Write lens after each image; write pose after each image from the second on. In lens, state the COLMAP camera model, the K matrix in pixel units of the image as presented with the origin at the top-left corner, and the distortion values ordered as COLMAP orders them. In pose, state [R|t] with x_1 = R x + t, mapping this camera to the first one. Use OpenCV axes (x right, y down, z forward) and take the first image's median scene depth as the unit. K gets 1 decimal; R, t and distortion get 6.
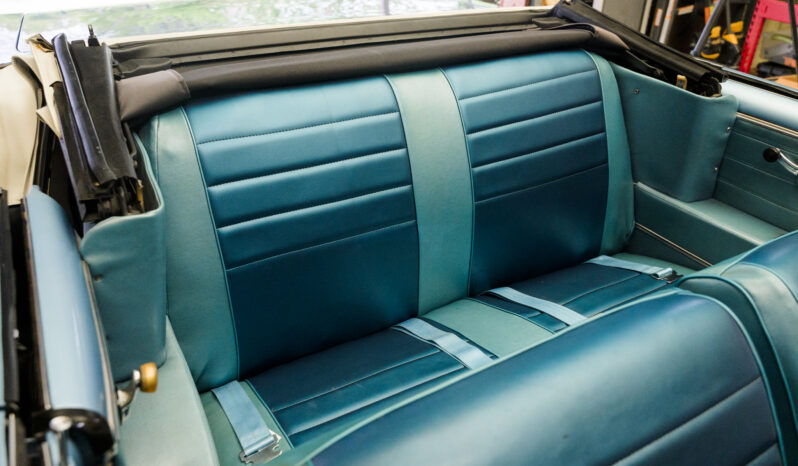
lens RADIAL K [[630.6, 0, 400.8], [0, 630.6, 235.2], [0, 0, 1]] dist [0.004813, -0.005688]
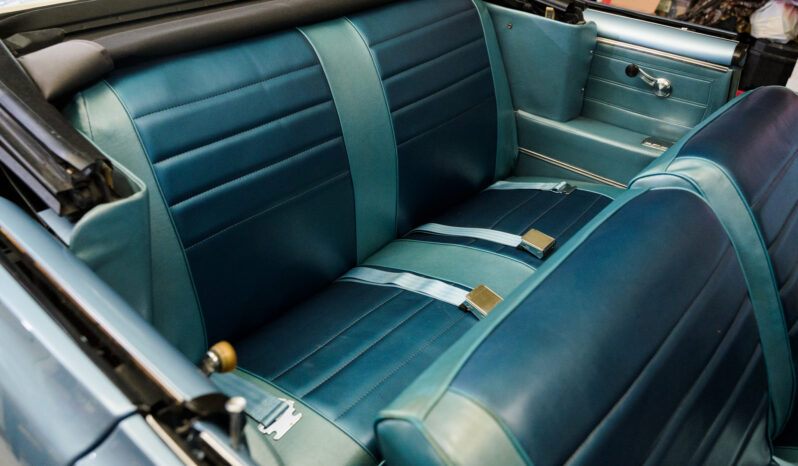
lens RADIAL K [[630.6, 0, 400.8], [0, 630.6, 235.2], [0, 0, 1]] dist [0.004813, -0.005688]
pose [[0.944358, -0.174217, 0.278991, -0.191026], [0.154516, 0.983763, 0.091295, -0.002041], [-0.290366, -0.043107, 0.955944, 0.005228]]
